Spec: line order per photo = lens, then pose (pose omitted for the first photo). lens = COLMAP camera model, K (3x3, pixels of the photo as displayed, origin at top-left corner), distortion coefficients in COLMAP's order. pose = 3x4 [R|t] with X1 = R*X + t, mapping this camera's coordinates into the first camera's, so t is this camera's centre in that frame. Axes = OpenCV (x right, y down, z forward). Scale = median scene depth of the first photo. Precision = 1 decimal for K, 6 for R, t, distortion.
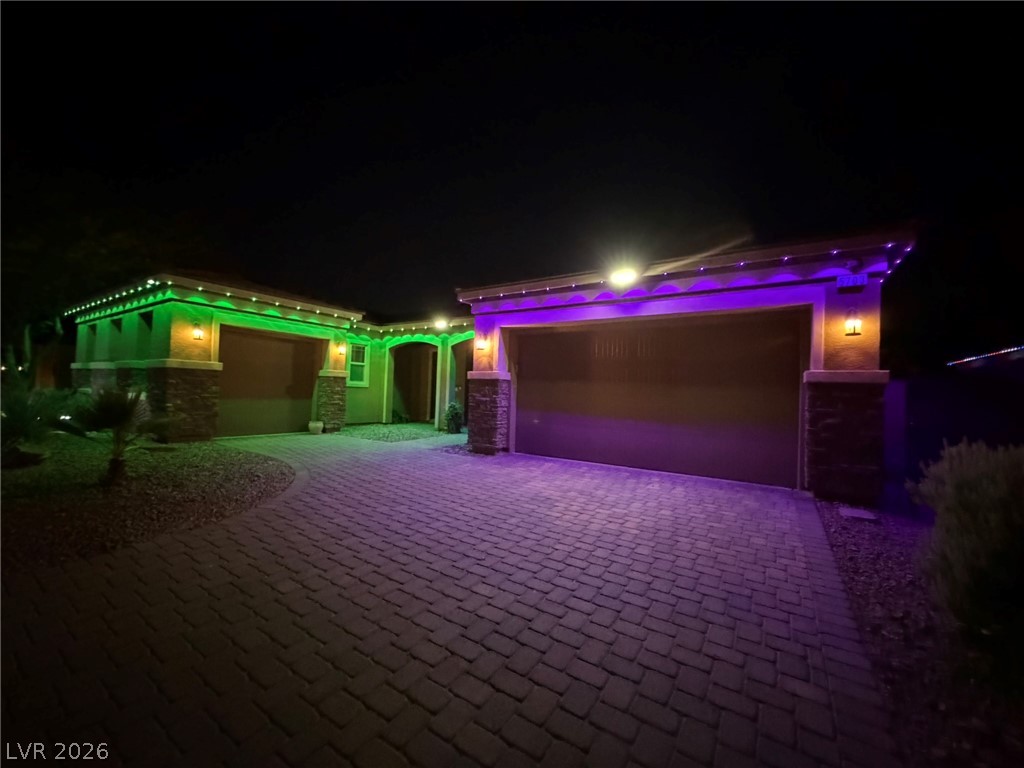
lens RADIAL K [[405.3, 0, 512.0], [0, 405.3, 384.0], [0, 0, 1]] dist [0.000872, 0.000102]
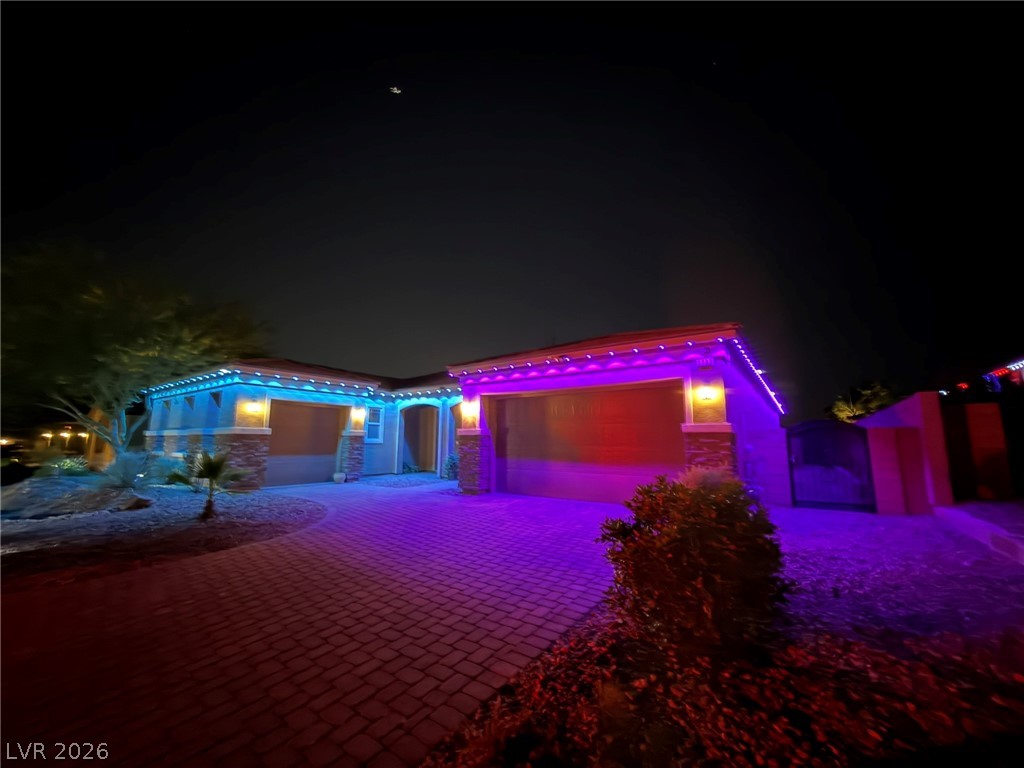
lens RADIAL K [[405.3, 0, 512.0], [0, 405.3, 384.0], [0, 0, 1]] dist [0.000872, 0.000102]
pose [[0.998700, -0.035418, -0.036667, 0.092699], [0.030662, 0.991932, -0.123009, -0.008170], [0.040727, 0.121725, 0.991728, -0.229572]]
